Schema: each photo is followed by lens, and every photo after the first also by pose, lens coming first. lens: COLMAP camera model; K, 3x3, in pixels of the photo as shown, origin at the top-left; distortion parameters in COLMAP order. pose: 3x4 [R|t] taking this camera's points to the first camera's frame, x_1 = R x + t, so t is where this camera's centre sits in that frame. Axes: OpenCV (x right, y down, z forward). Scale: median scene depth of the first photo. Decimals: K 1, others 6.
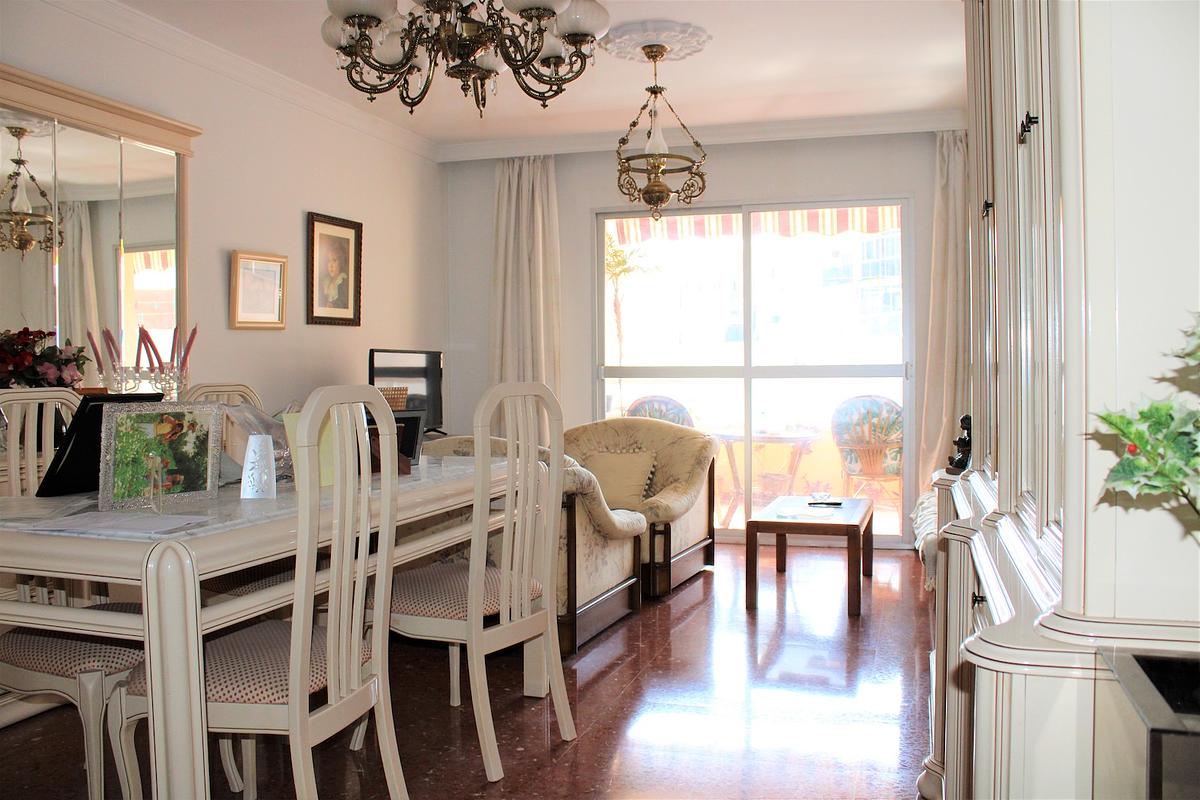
lens RADIAL K [[1001.9, 0, 600.8], [0, 1001.9, 399.1], [0, 0, 1]] dist [-0.148279, 0.113542]
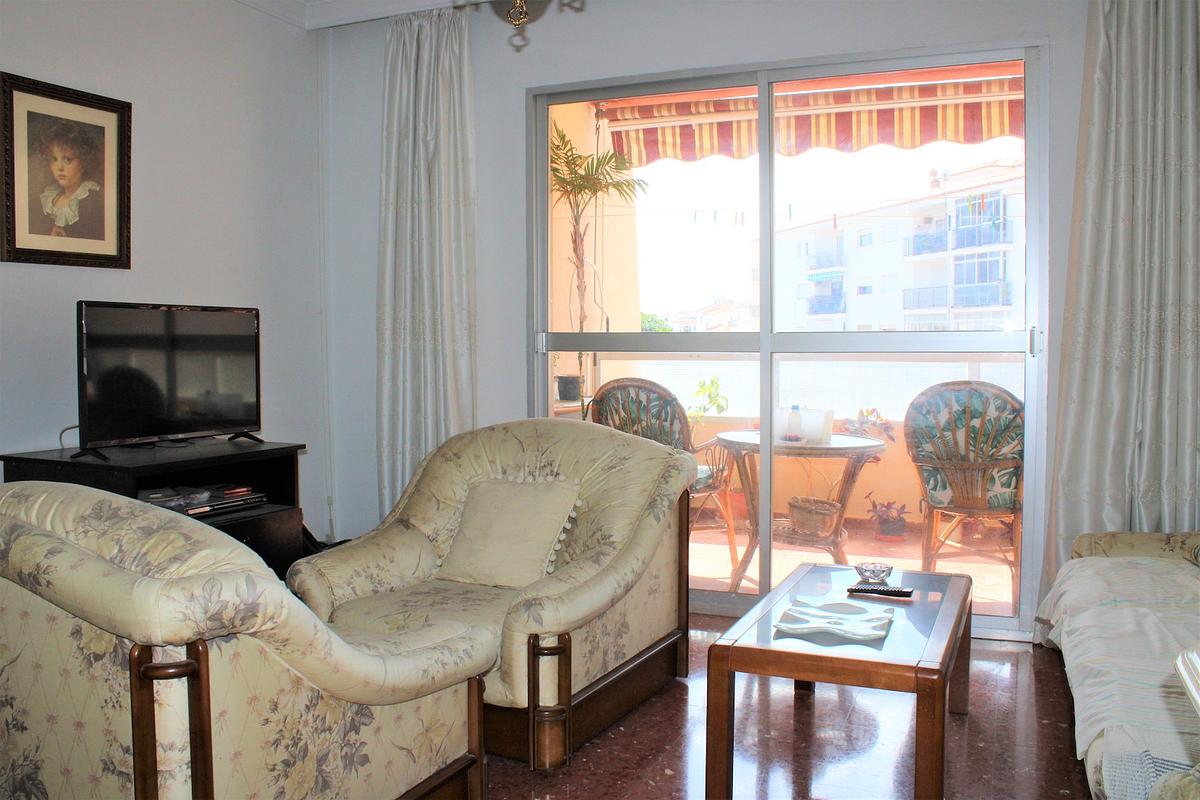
lens RADIAL K [[1001.9, 0, 600.2], [0, 1001.9, 397.8], [0, 0, 1]] dist [-0.148279, 0.113542]
pose [[0.996070, 0.007406, -0.088261, 0.099644], [-0.005135, 0.999650, 0.025935, -0.008402], [0.088422, -0.025380, 0.995760, 0.378395]]
